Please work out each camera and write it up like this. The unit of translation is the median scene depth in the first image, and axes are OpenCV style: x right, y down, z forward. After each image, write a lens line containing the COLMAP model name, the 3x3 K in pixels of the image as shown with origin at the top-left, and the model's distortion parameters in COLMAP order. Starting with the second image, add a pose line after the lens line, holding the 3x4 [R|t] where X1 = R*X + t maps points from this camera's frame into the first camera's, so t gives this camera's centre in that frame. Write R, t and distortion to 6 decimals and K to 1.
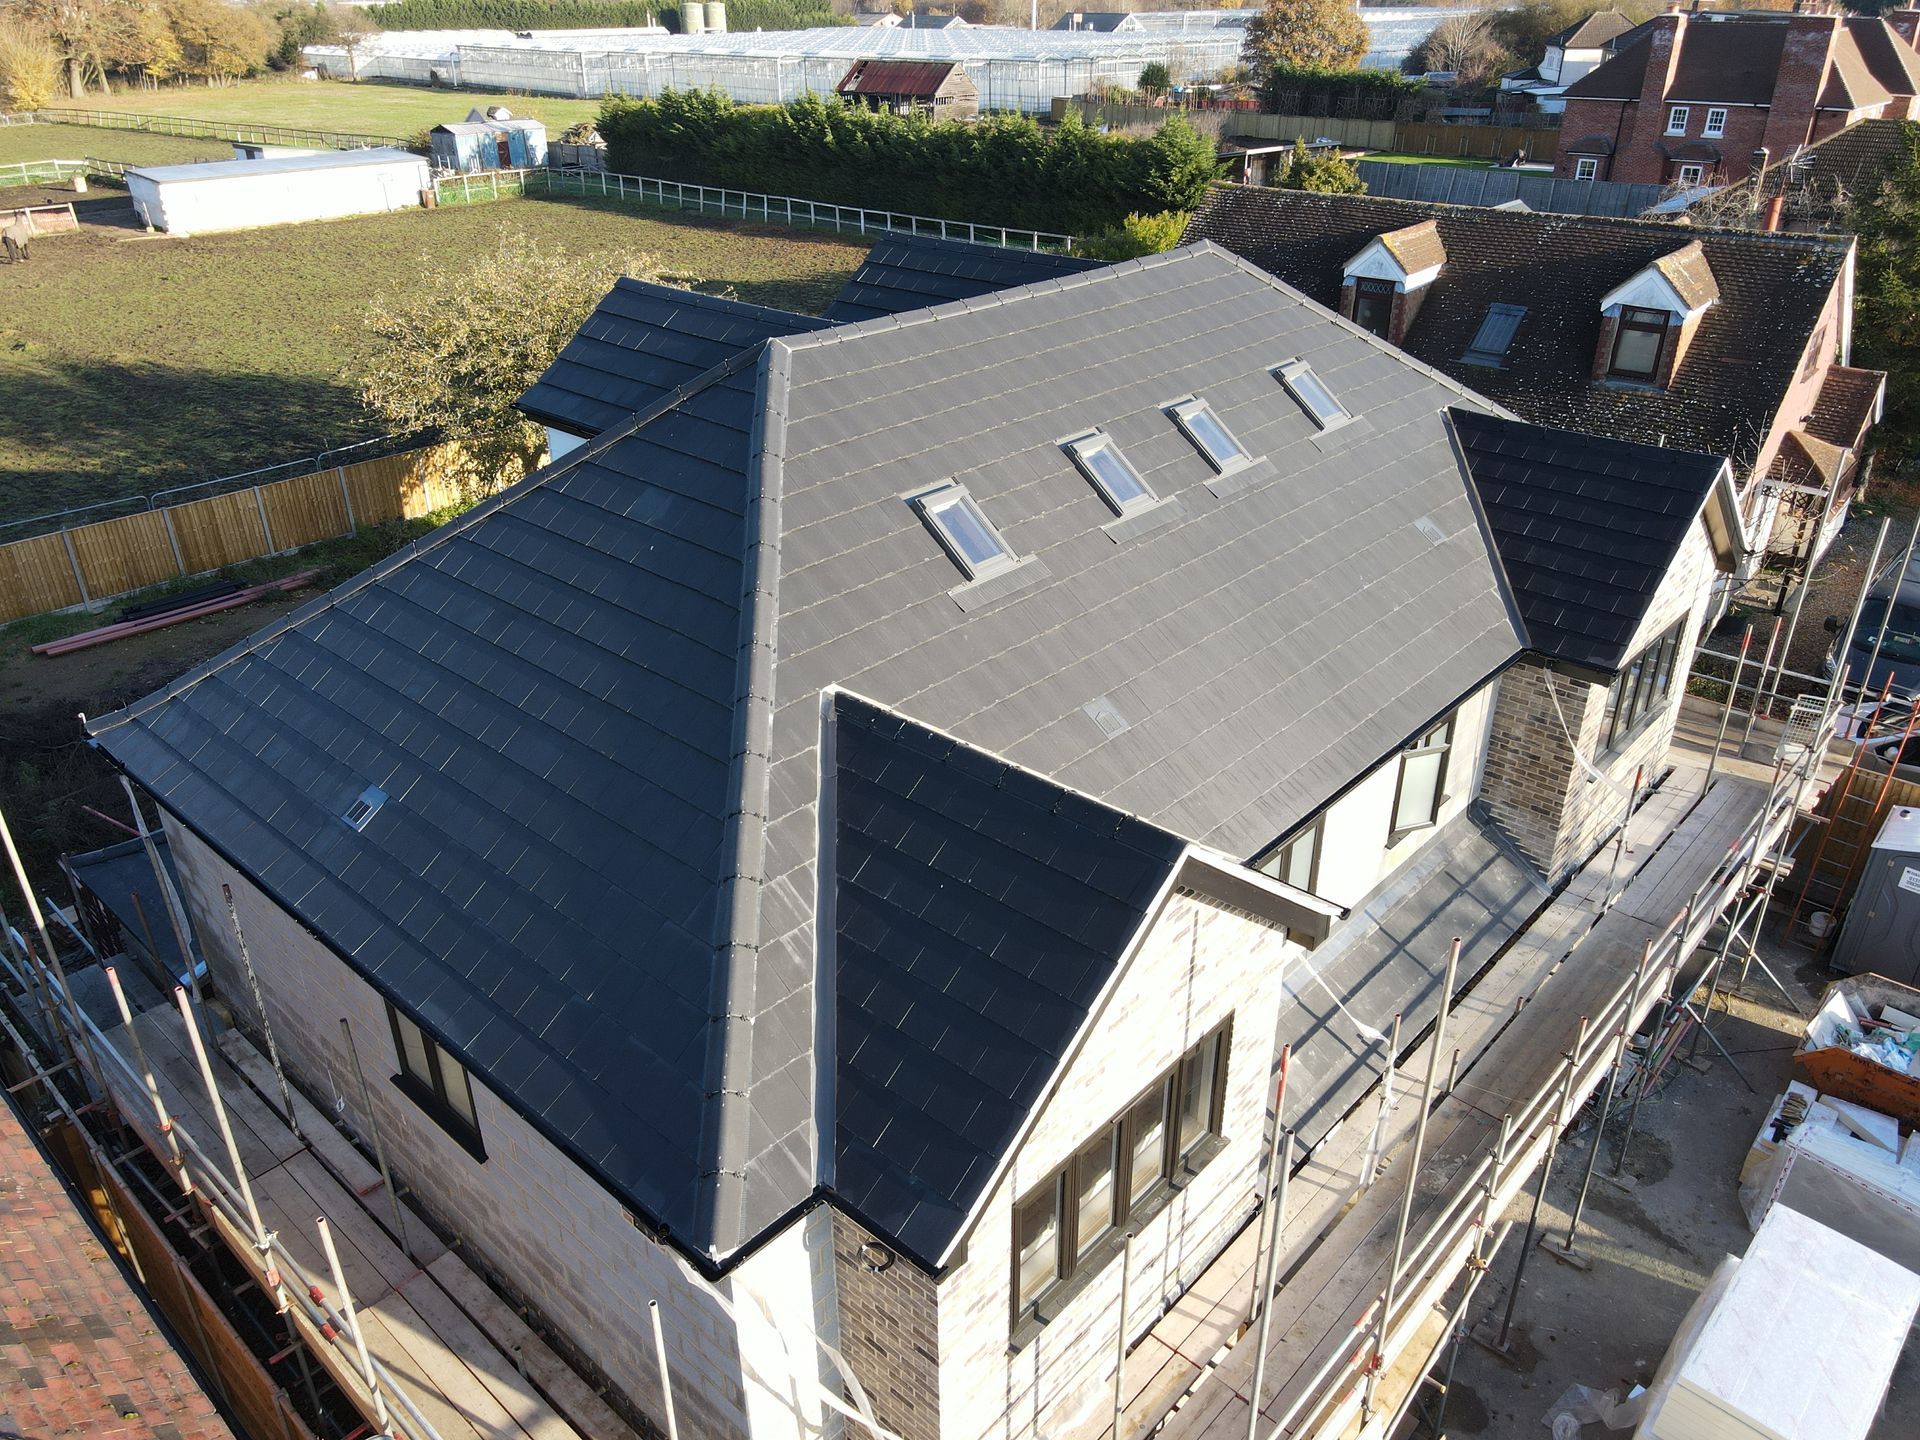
lens RADIAL K [[1401.8, 0, 960.9], [0, 1401.8, 718.3], [0, 0, 1]] dist [0.004606, 0.001271]
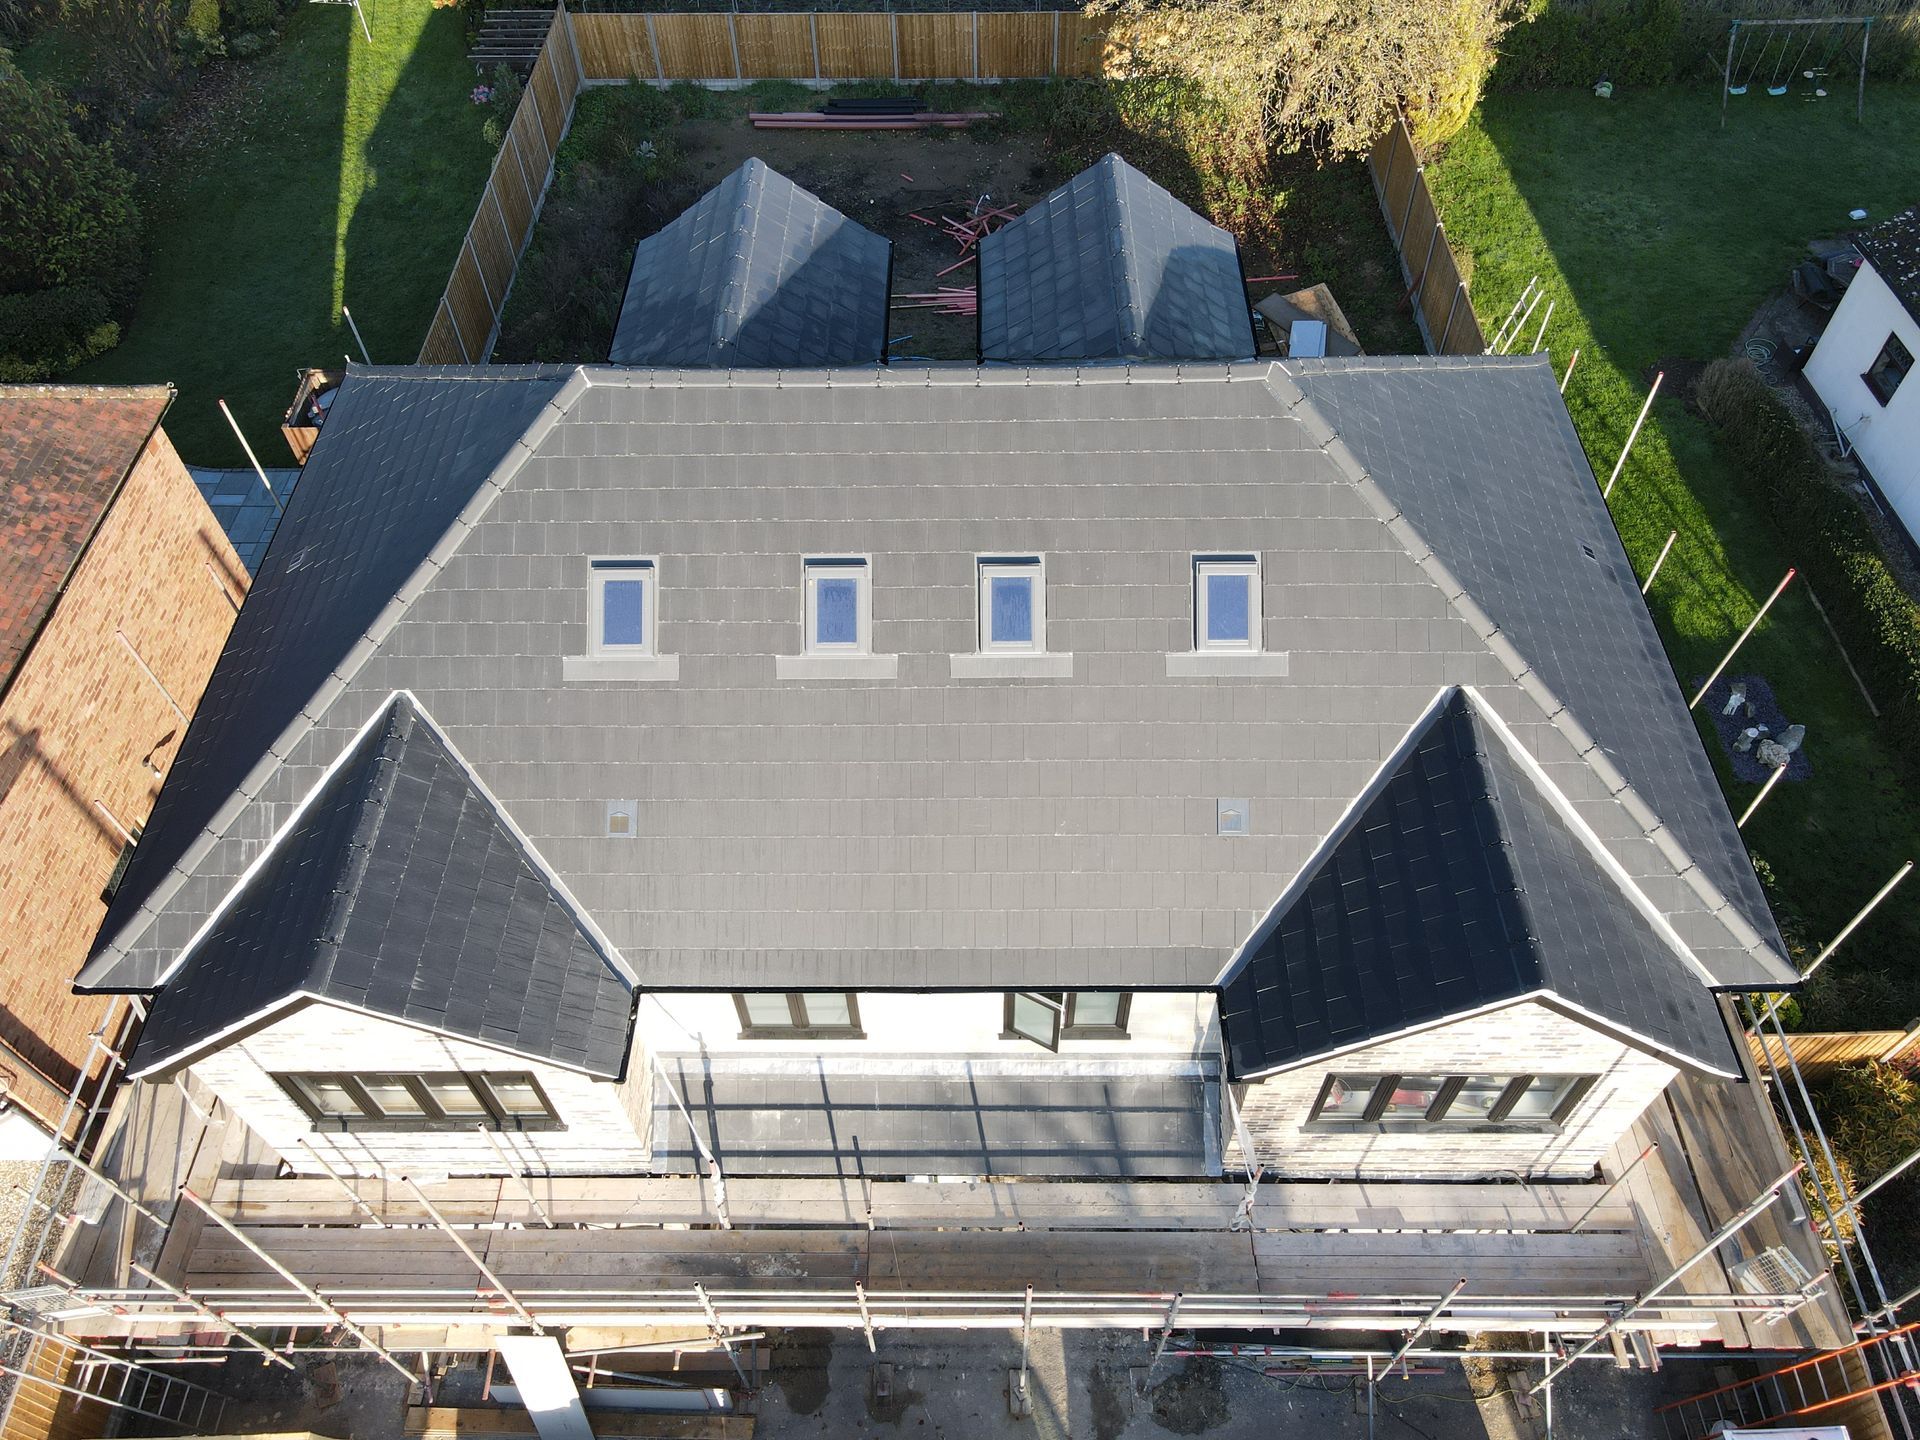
lens RADIAL K [[1401.8, 0, 962.8], [0, 1401.8, 723.7], [0, 0, 1]] dist [0.004606, 0.001271]
pose [[0.664677, 0.580512, -0.470330, 0.600983], [-0.327880, 0.792300, 0.514544, -0.569257], [0.671341, -0.187794, 0.716962, 0.281473]]
